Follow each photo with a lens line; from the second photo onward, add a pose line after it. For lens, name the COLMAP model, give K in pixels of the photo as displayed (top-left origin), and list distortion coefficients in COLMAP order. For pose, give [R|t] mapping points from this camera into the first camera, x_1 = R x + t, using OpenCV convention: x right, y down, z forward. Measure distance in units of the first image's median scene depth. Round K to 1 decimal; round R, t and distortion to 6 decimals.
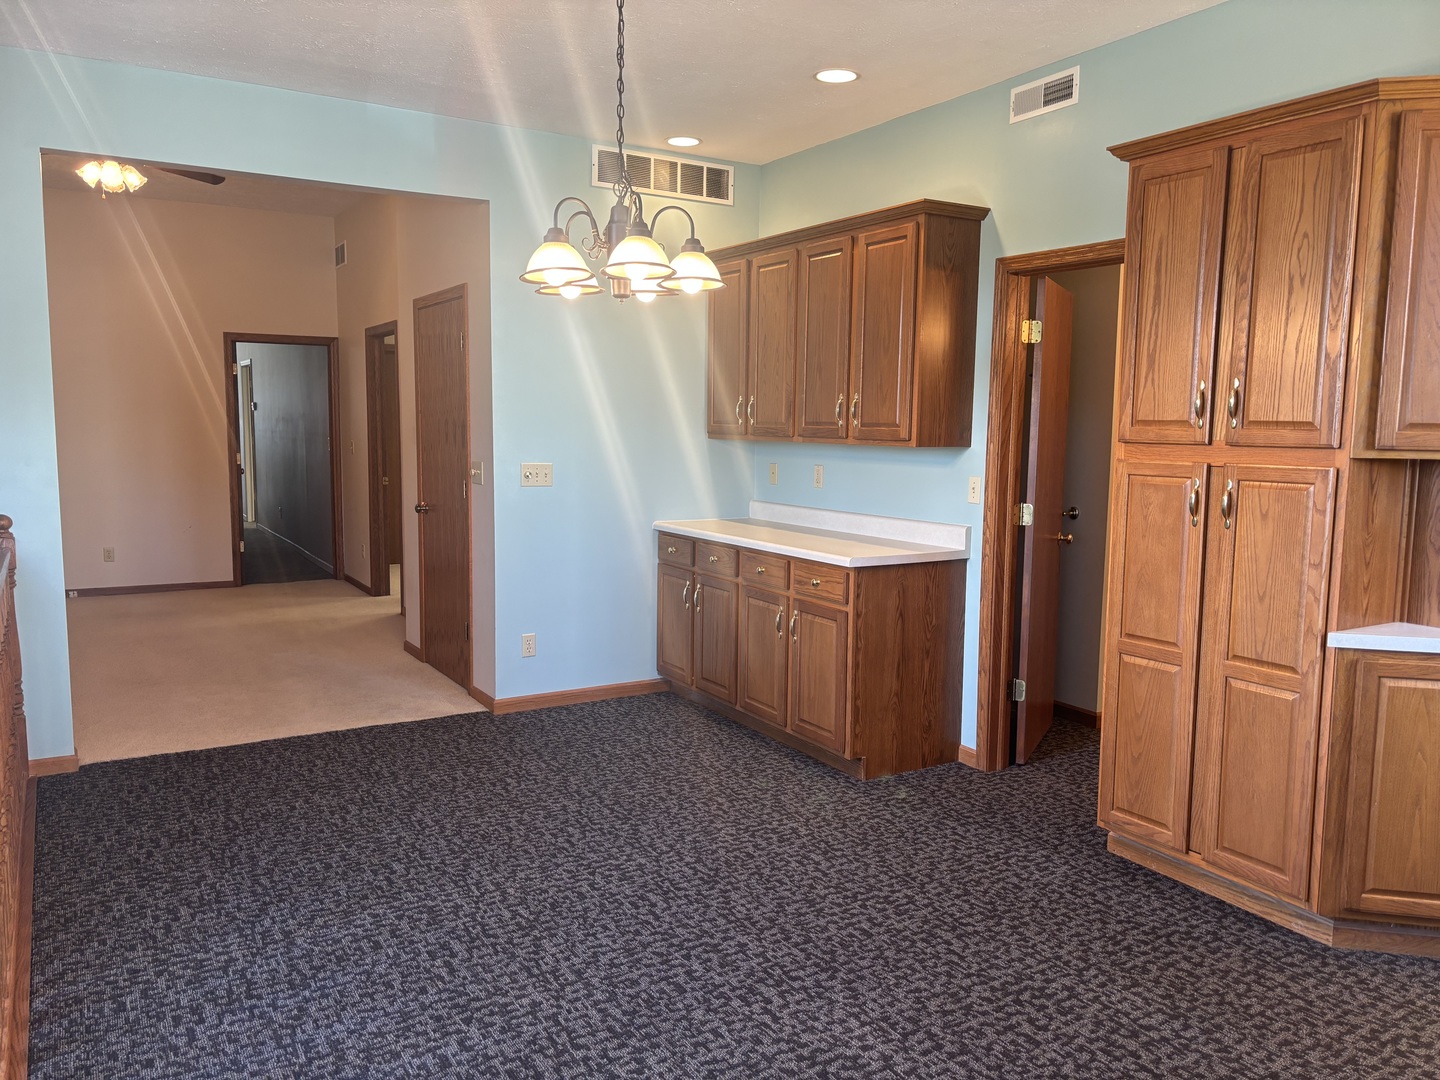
lens RADIAL K [[1082.8, 0, 714.1], [0, 1082.8, 536.1], [0, 0, 1]] dist [0.086268, -0.091348]
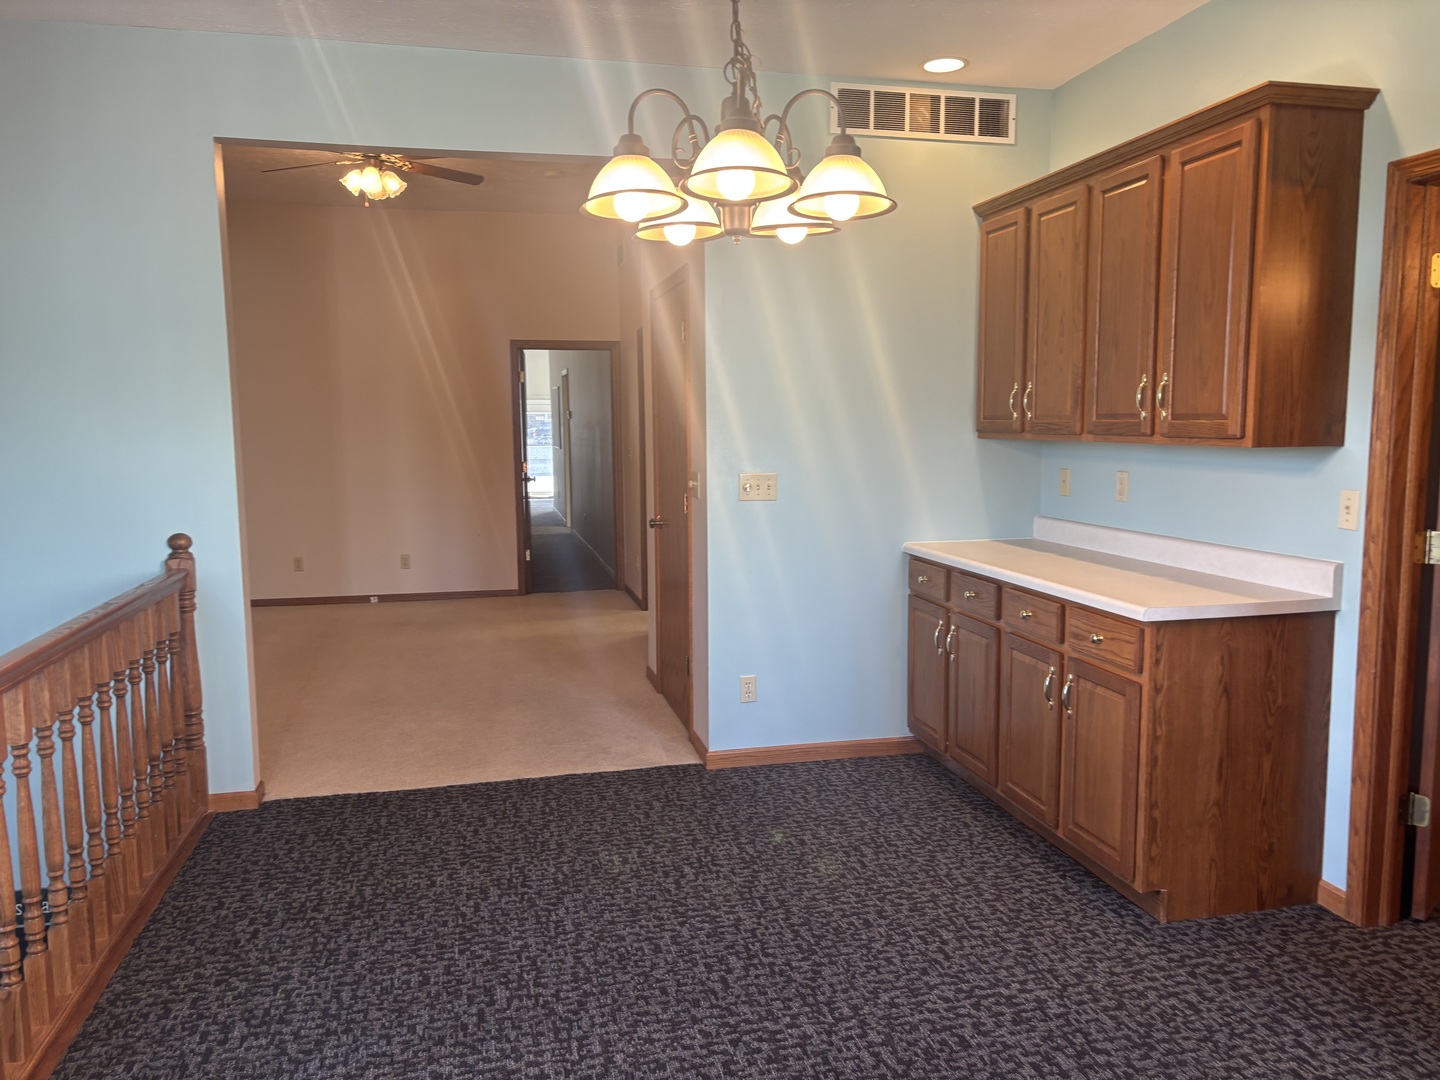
lens RADIAL K [[1060.7, 0, 715.5], [0, 1060.7, 555.8], [0, 0, 1]] dist [-0.051266, 0.099665]
pose [[0.953530, 0.021244, -0.300548, 0.062872], [-0.015531, 0.999651, 0.021384, -0.022972], [0.300898, -0.015723, 0.953527, 0.265461]]
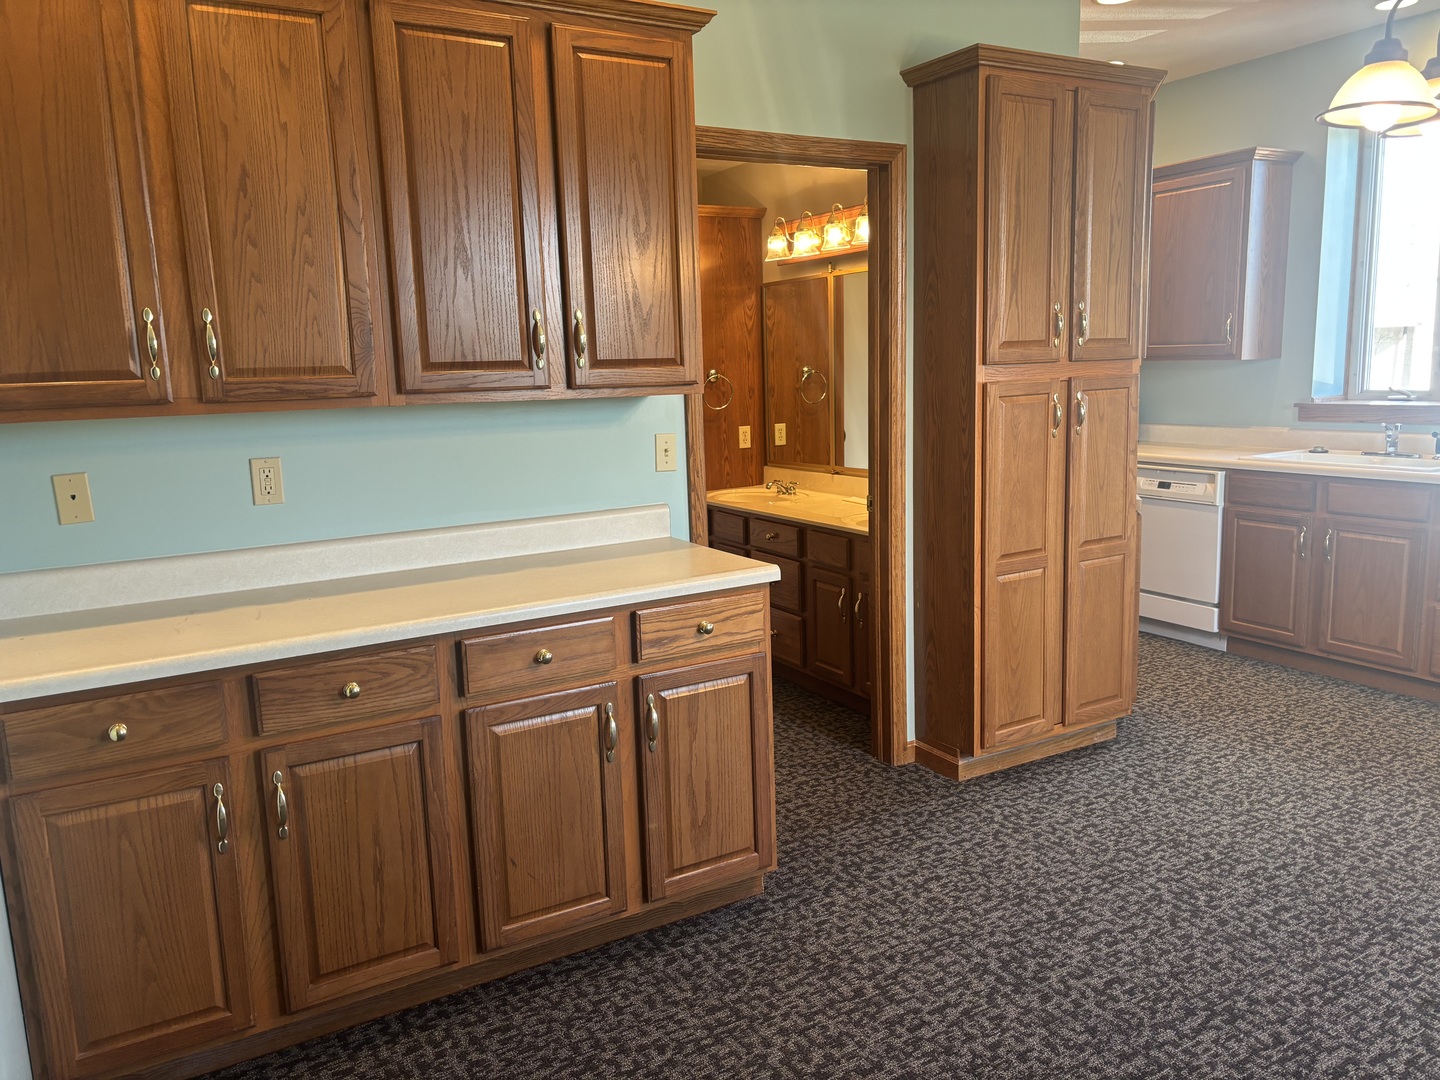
lens RADIAL K [[1103.4, 0, 730.6], [0, 1103.4, 543.8], [0, 0, 1]] dist [0.061624, -0.066623]
pose [[-0.004993, -0.178266, 0.983970, -0.502257], [0.137200, 0.974555, 0.177256, -0.109899], [-0.990531, 0.135886, 0.019592, 0.982823]]
